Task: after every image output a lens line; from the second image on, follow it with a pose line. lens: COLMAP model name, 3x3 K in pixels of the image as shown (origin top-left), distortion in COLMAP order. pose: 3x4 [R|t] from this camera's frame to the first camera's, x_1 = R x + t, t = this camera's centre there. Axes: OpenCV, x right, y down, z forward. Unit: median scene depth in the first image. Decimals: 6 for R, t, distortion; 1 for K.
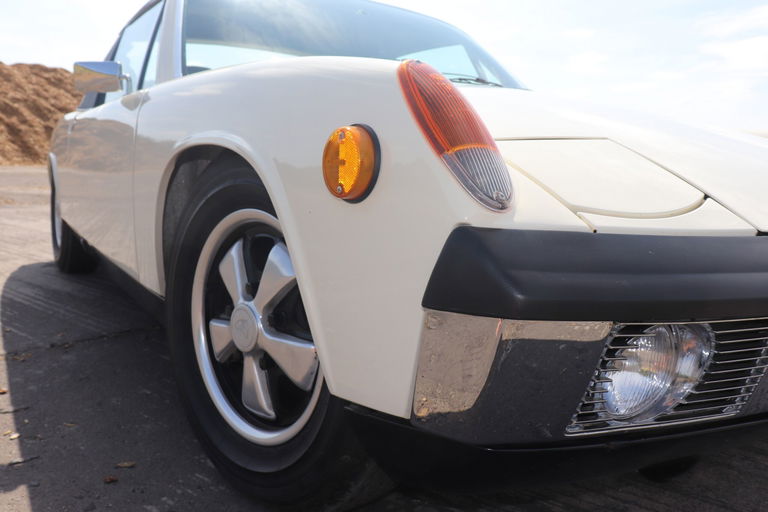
lens RADIAL K [[638.3, 0, 388.3], [0, 638.3, 260.2], [0, 0, 1]] dist [-0.110782, 0.073596]
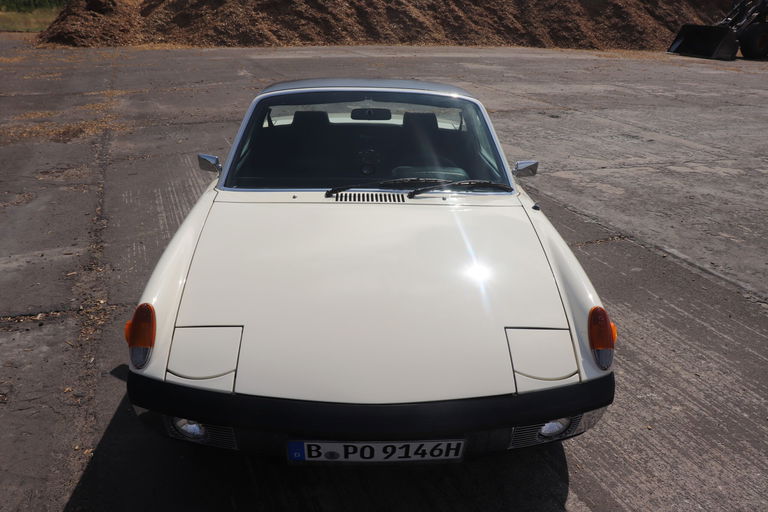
lens RADIAL K [[626.7, 0, 380.6], [0, 626.7, 257.0], [0, 0, 1]] dist [-0.170533, 0.153662]
pose [[0.853441, 0.175492, -0.490756, 0.501959], [-0.064920, 0.970068, 0.233993, -0.272193], [0.517130, -0.167839, 0.839289, -0.169954]]
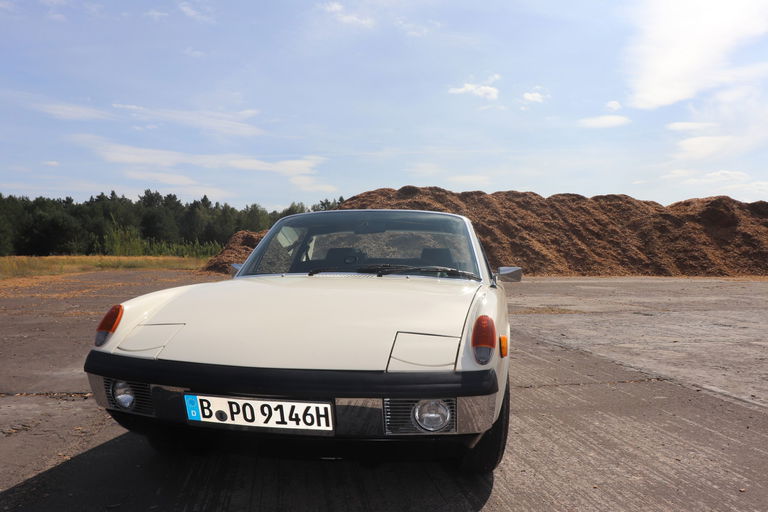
lens RADIAL K [[626.7, 0, 382.1], [0, 626.7, 260.8], [0, 0, 1]] dist [-0.170533, 0.153662]
pose [[0.716477, -0.034180, -0.696773, 0.795944], [-0.079026, 0.988393, -0.129746, -0.049330], [0.693121, 0.148023, 0.705459, -0.110501]]
